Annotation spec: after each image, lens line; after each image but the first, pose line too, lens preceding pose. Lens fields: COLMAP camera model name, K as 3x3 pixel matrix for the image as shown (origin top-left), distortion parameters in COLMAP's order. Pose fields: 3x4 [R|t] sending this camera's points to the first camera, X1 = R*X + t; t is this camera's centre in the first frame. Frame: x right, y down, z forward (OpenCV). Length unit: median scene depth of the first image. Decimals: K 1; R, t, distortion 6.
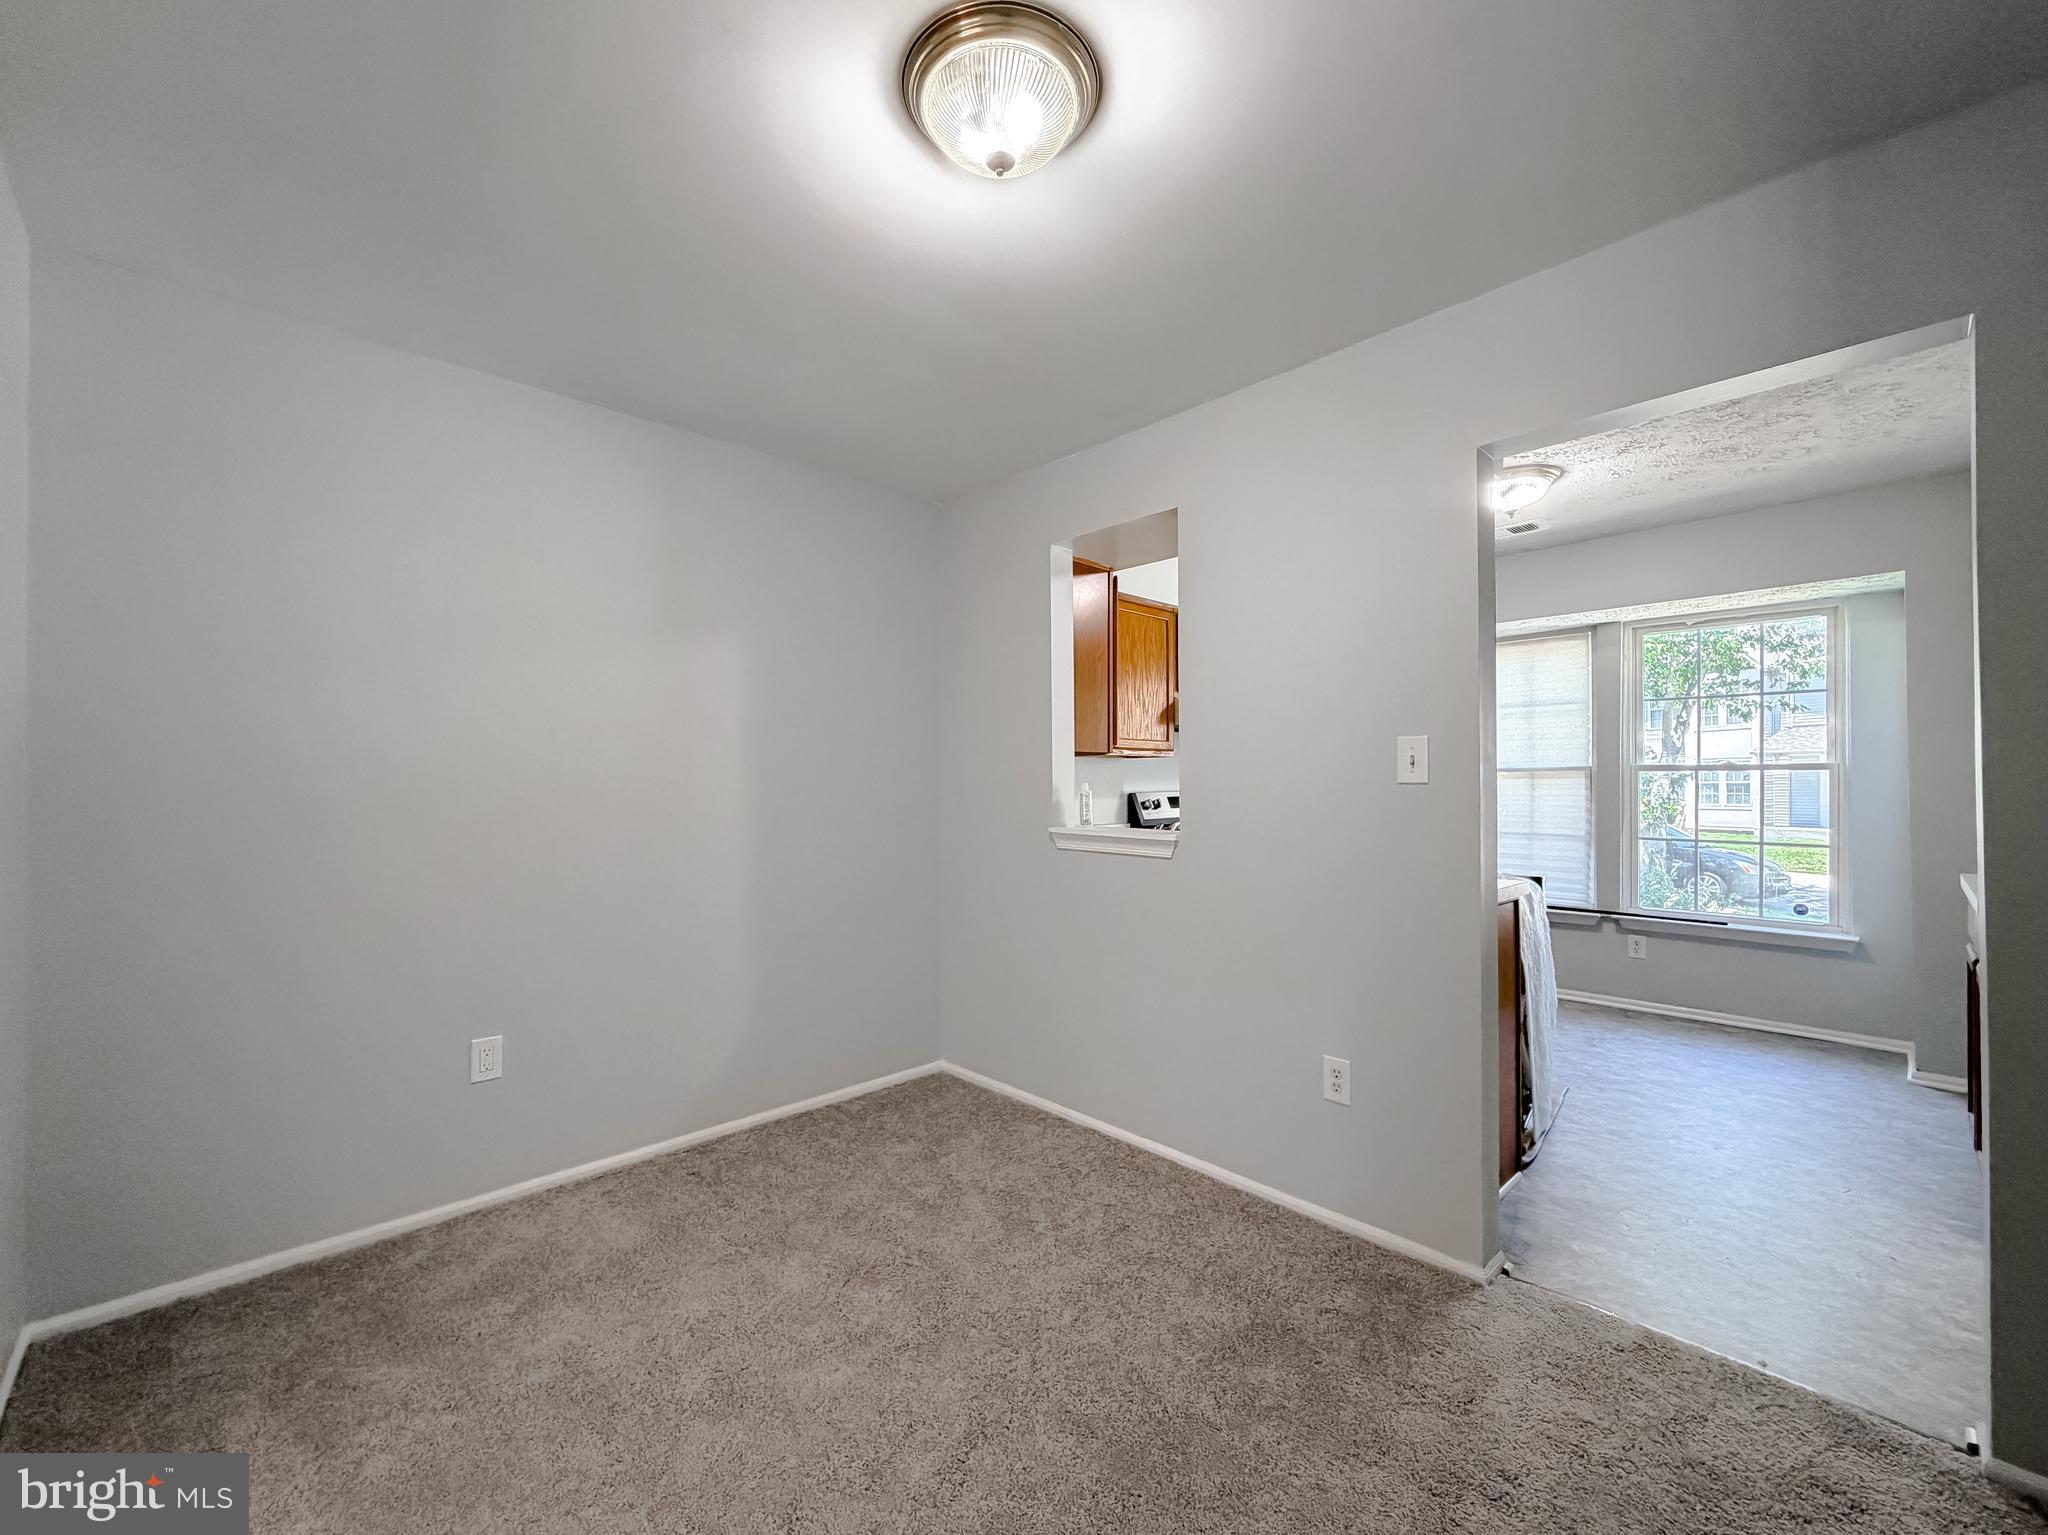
lens RADIAL K [[836.7, 0, 1021.5], [0, 836.7, 775.5], [0, 0, 1]] dist [-0.000391, 0.000269]
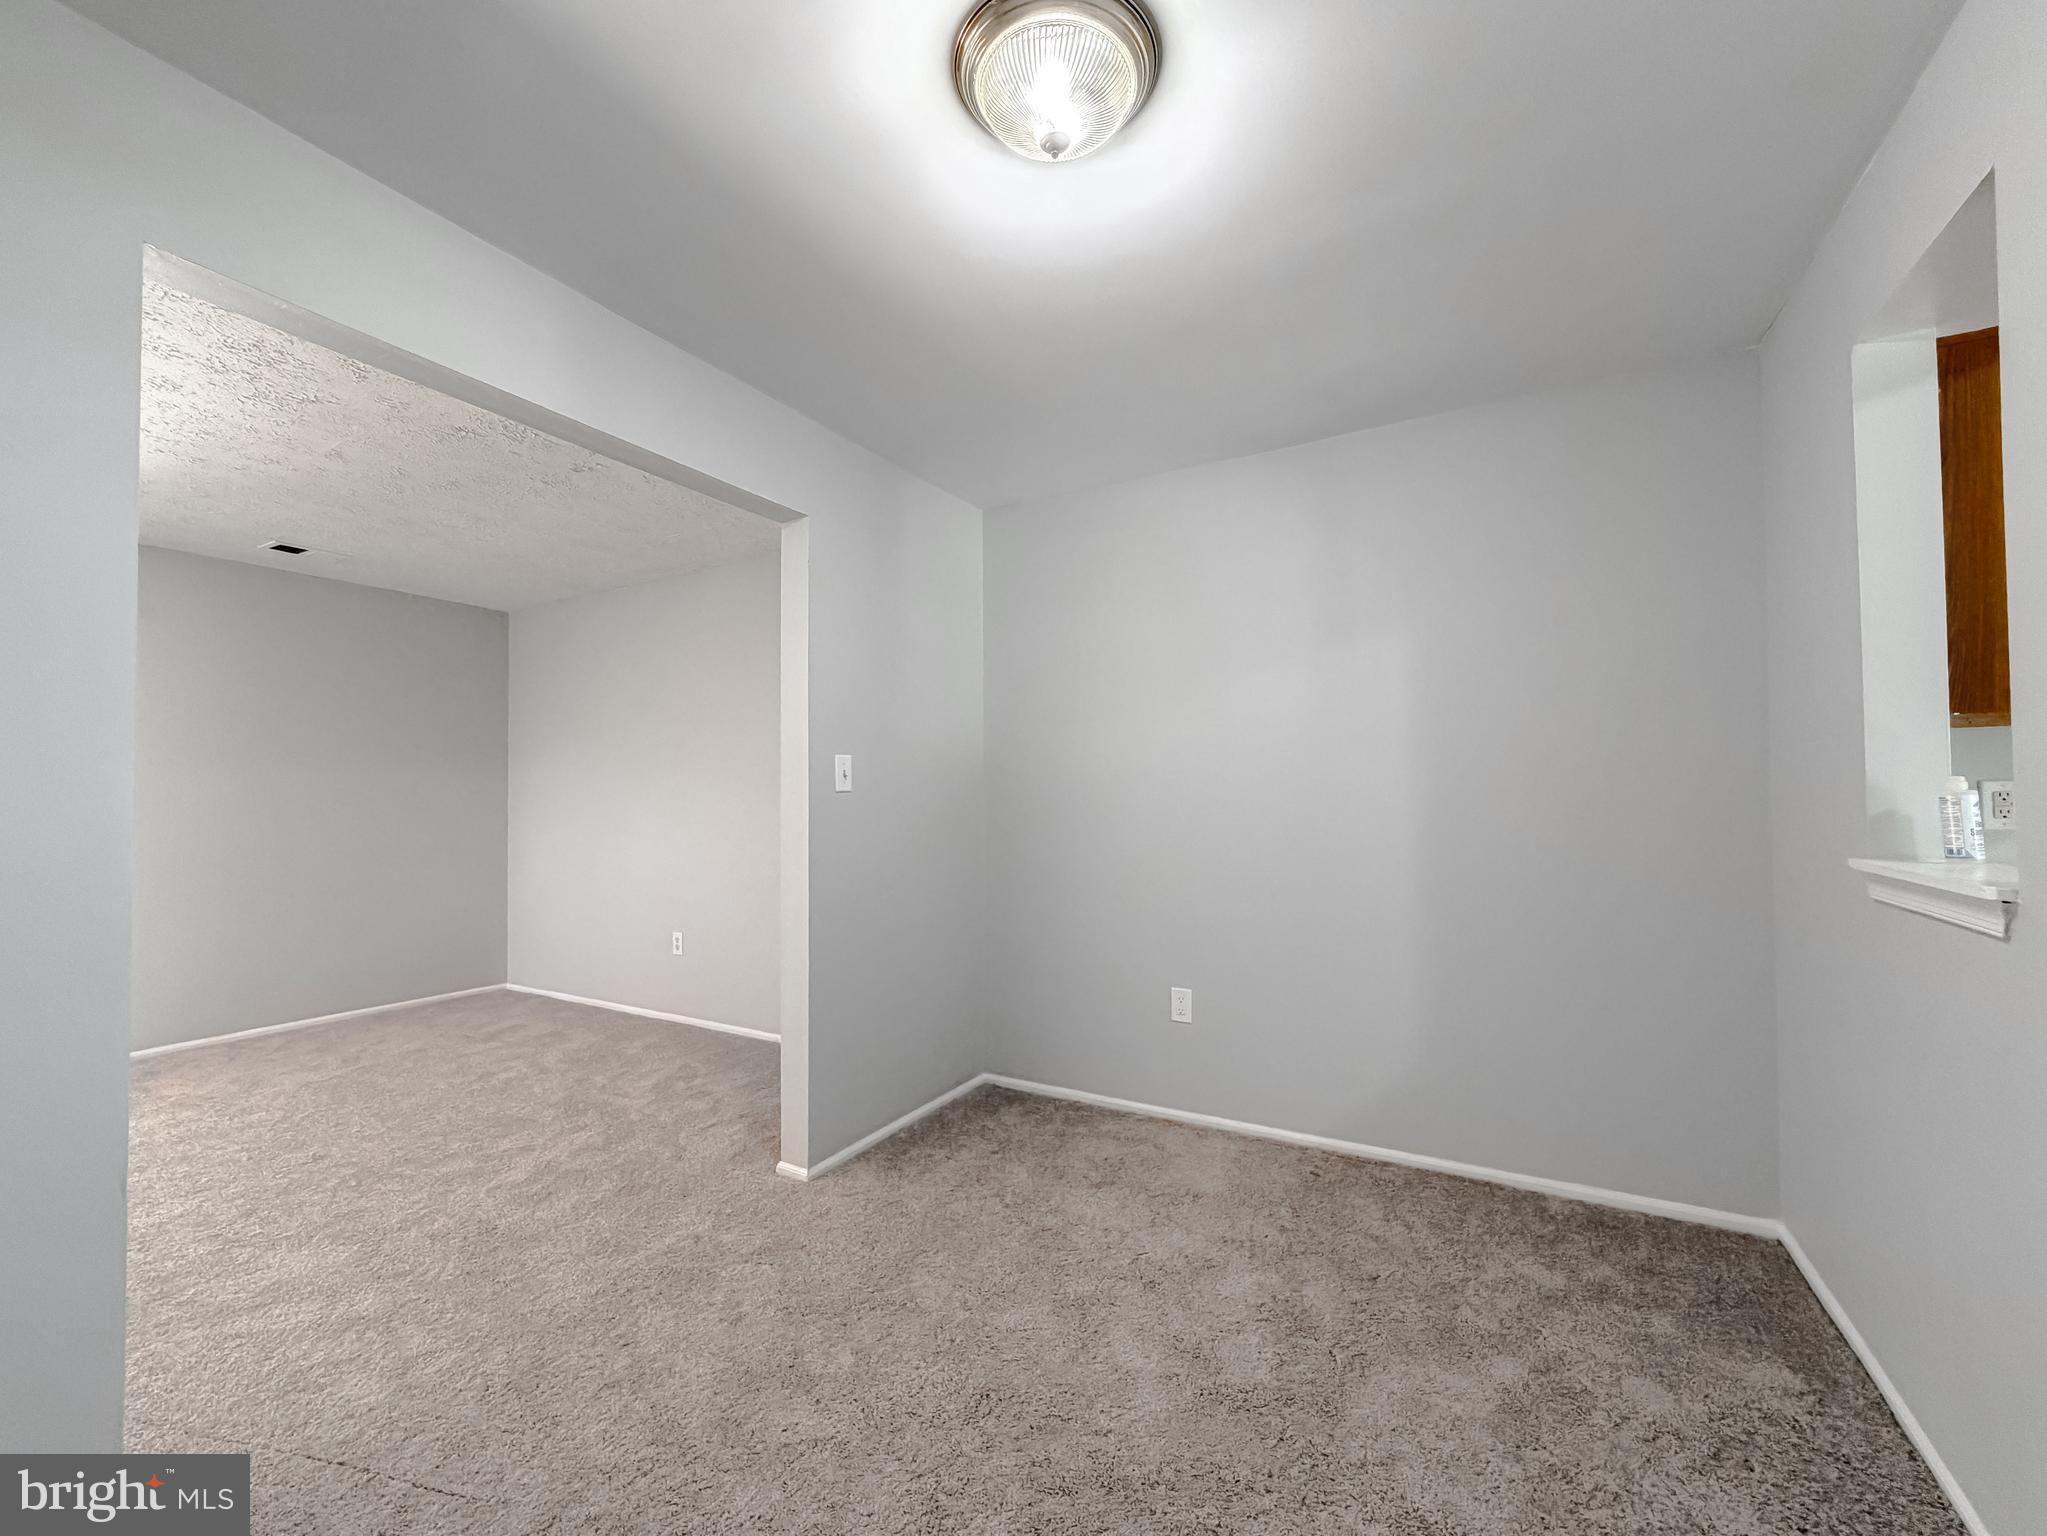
lens RADIAL K [[836.3, 0, 1023.1], [0, 836.3, 776.6], [0, 0, 1]] dist [-0.000391, 0.000269]
pose [[0.279154, -0.028050, -0.959836, 0.478291], [0.014996, 0.999579, -0.024850, 0.014165], [0.960129, -0.007456, 0.279457, 0.367687]]
